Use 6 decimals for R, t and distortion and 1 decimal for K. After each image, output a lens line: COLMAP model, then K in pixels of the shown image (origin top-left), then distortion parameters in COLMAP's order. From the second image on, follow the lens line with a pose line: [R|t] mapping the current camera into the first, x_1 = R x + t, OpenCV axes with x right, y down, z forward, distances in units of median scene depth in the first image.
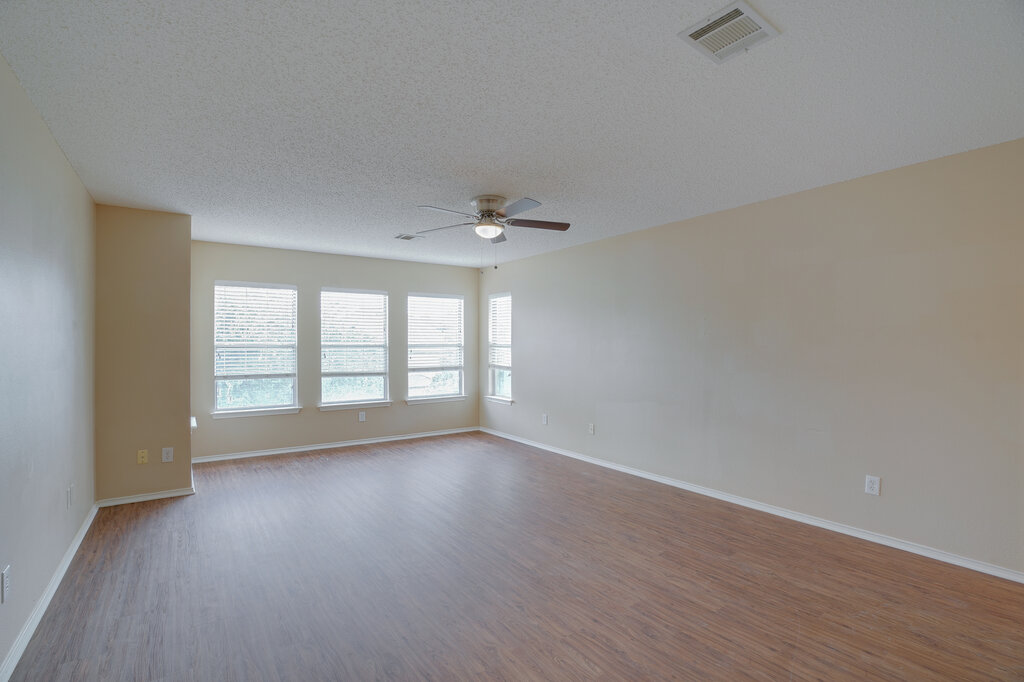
lens RADIAL K [[474.0, 0, 513.1], [0, 474.0, 339.5], [0, 0, 1]] dist [0.002388, 0.000188]
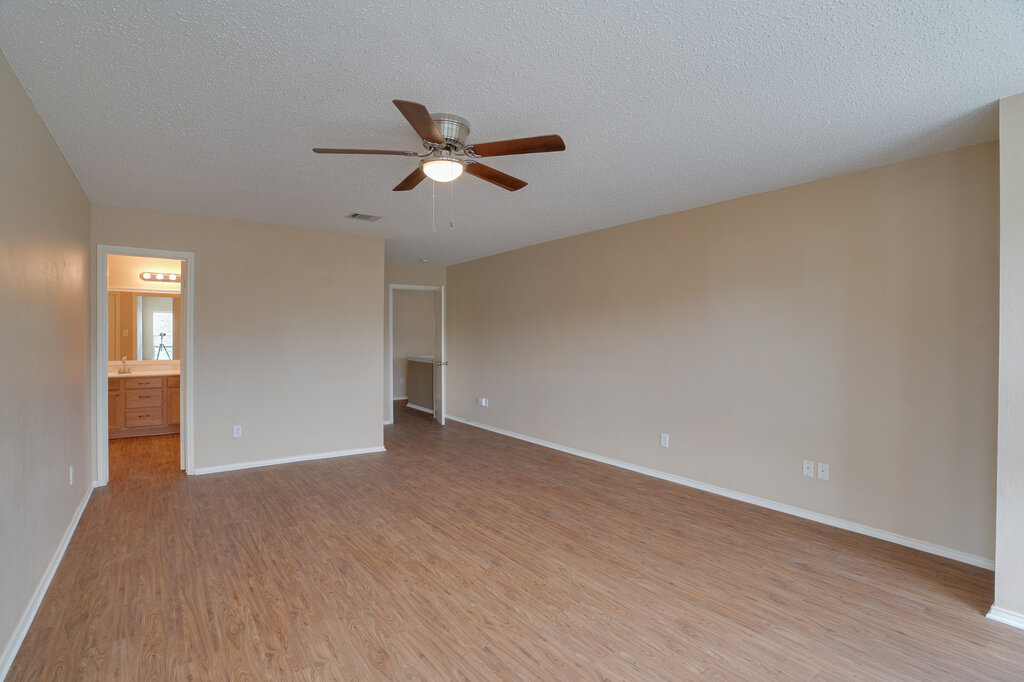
lens RADIAL K [[474.0, 0, 511.9], [0, 474.0, 339.3], [0, 0, 1]] dist [0.002388, 0.000188]
pose [[-0.999505, 0.000062, -0.031470, -0.162608], [0.000141, 0.999997, -0.002500, 0.018040], [0.031470, -0.002503, -0.999502, 2.114672]]
